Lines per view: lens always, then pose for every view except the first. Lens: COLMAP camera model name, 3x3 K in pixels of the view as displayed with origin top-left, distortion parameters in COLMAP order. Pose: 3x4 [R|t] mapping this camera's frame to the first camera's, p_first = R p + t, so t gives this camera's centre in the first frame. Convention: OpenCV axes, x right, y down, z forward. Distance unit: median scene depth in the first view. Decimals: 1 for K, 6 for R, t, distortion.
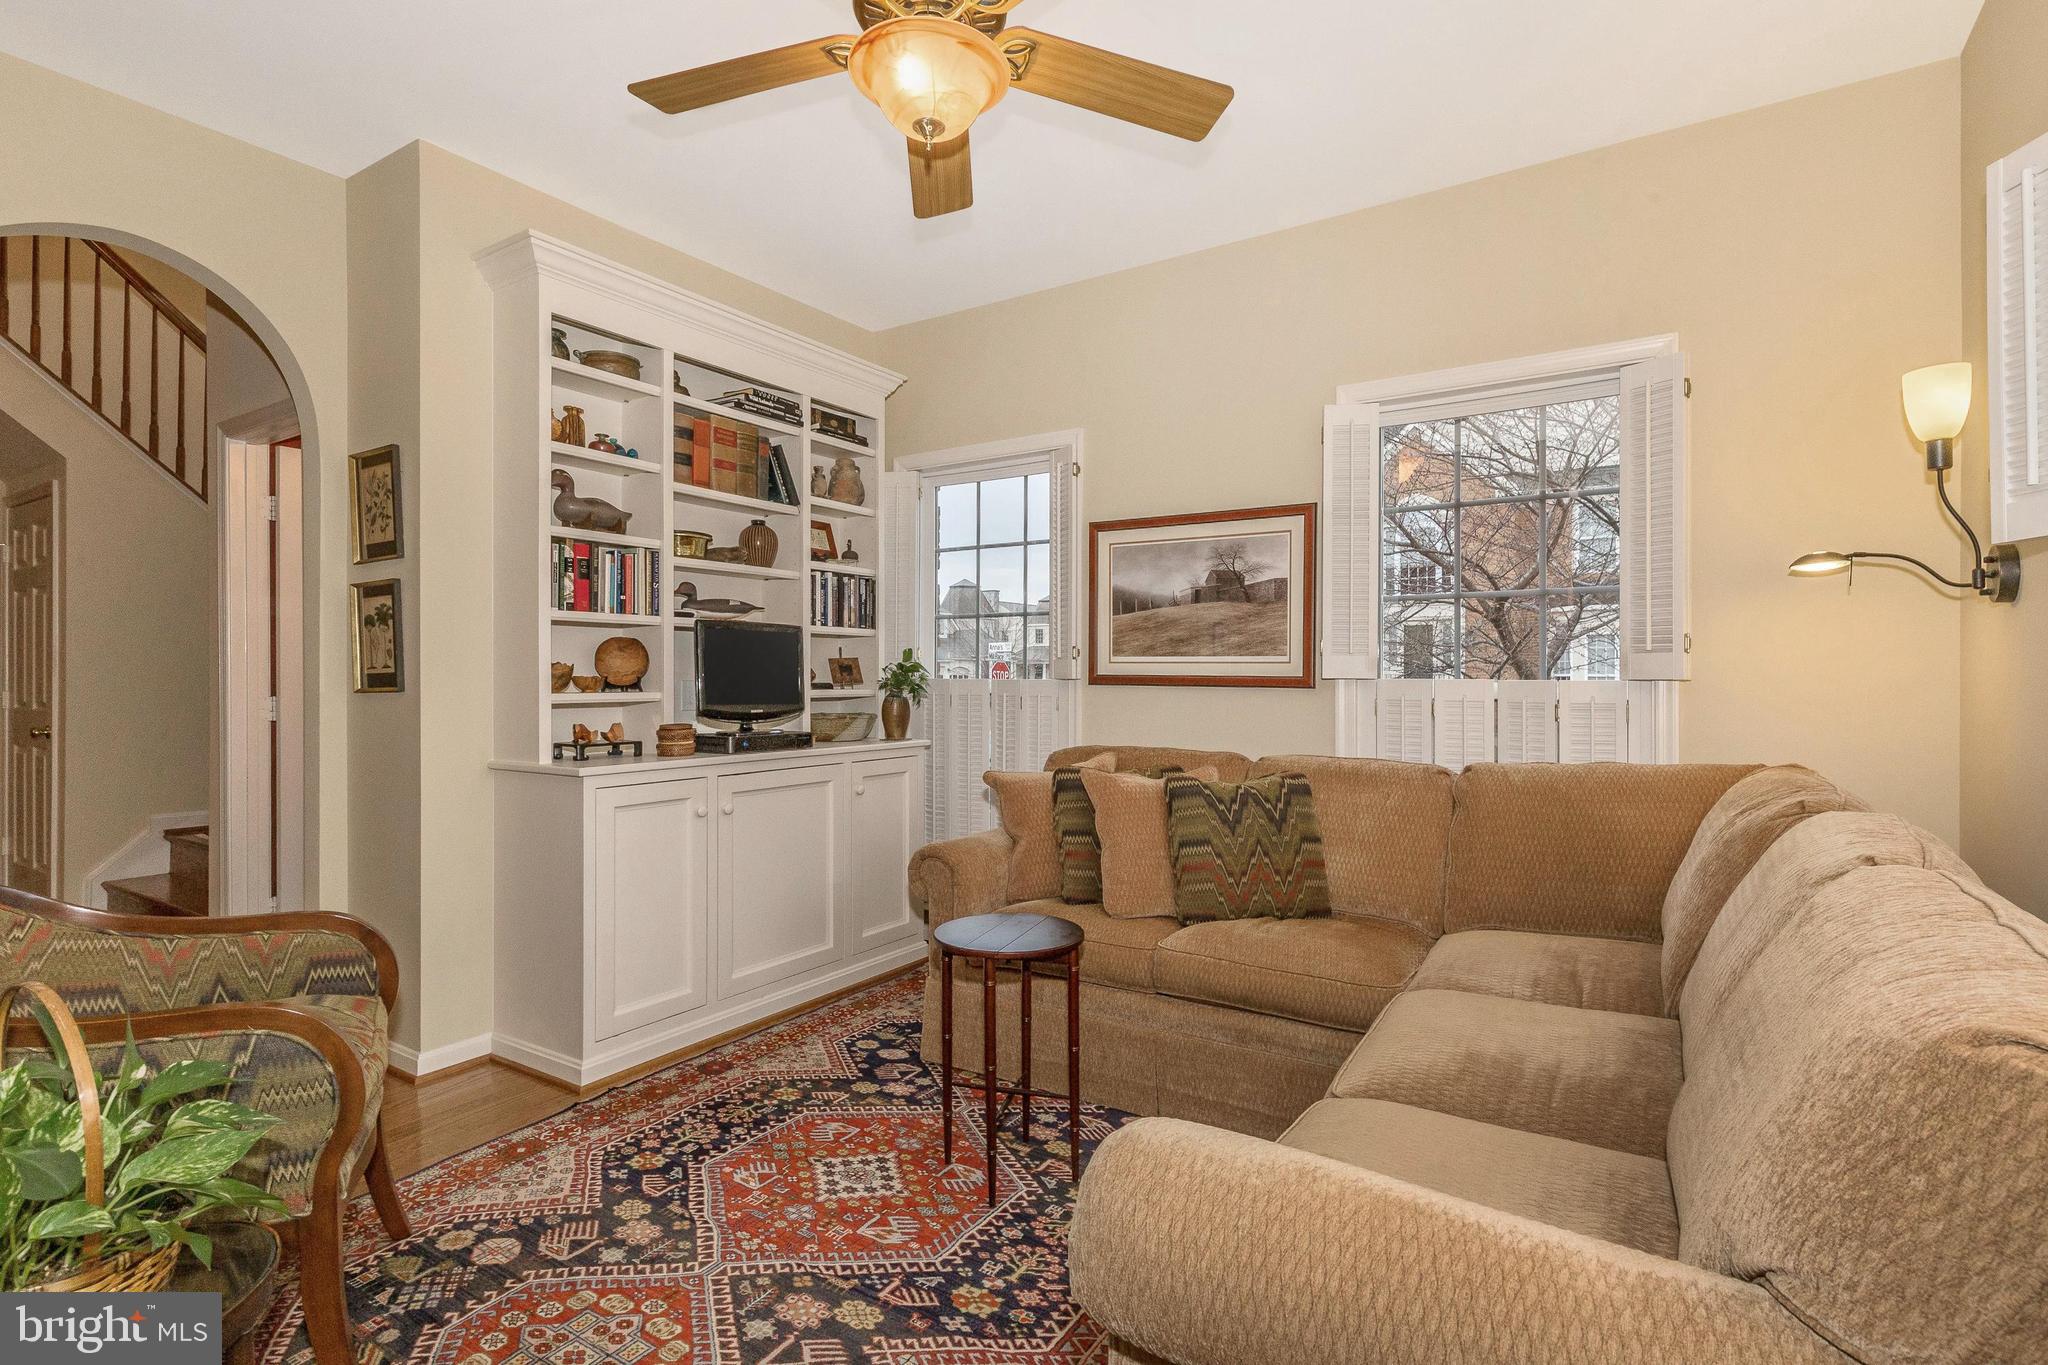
lens RADIAL K [[989.6, 0, 1032.9], [0, 989.6, 674.3], [0, 0, 1]] dist [-0.003714, -0.000917]
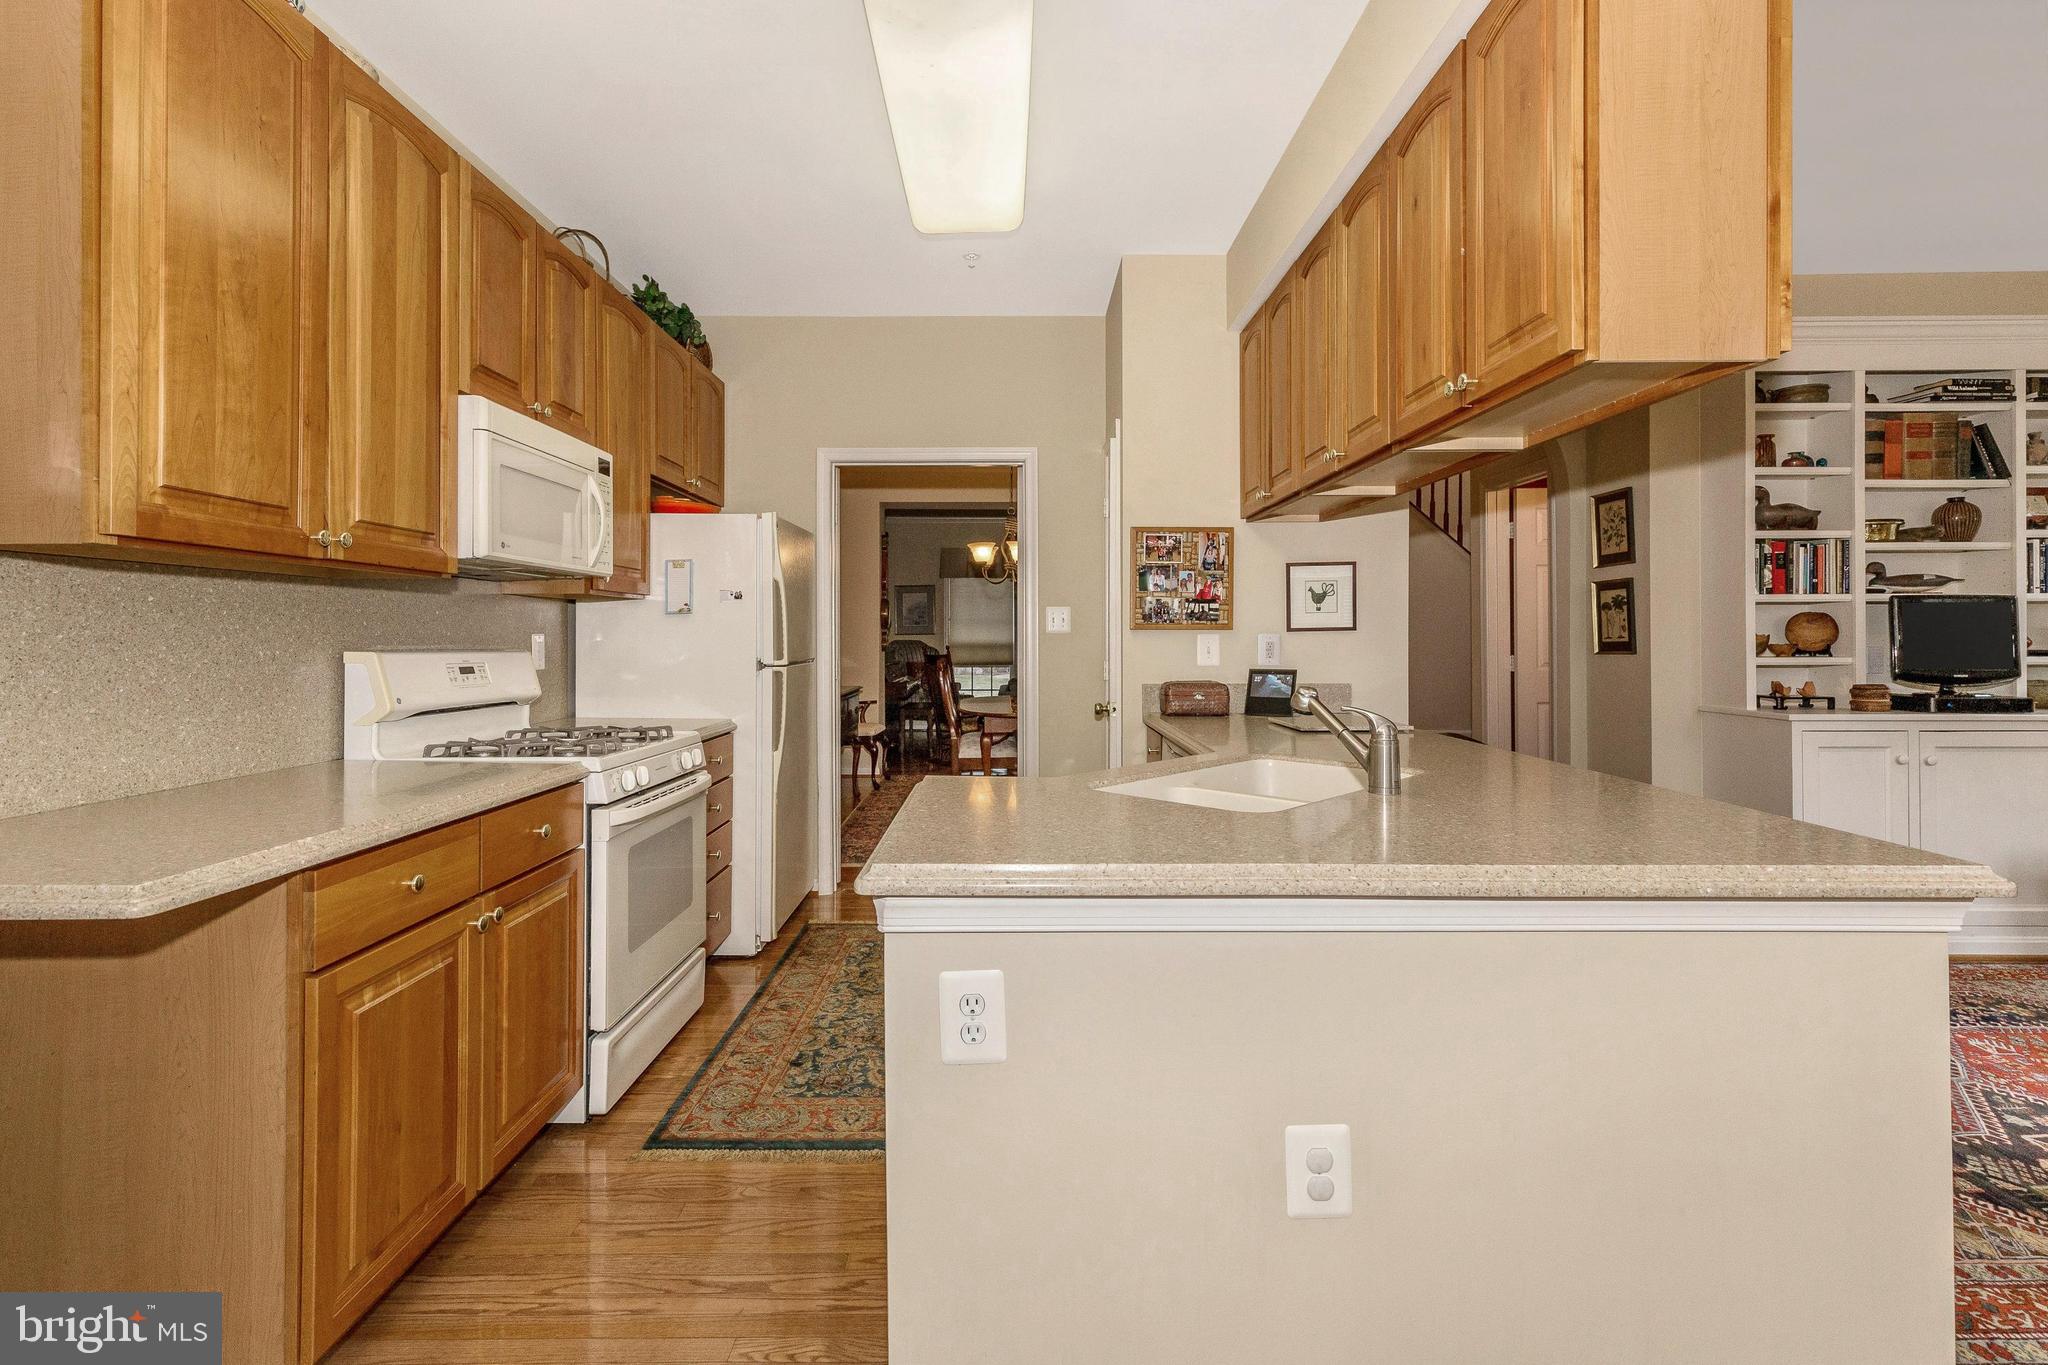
lens RADIAL K [[953.9, 0, 1027.0], [0, 953.9, 635.8], [0, 0, 1]] dist [0.012894, 0.000102]
pose [[0.546519, -0.002513, -0.837443, 0.055549], [0.005667, 0.999984, 0.000697, -0.014664], [0.837428, -0.005126, 0.546524, -0.483981]]
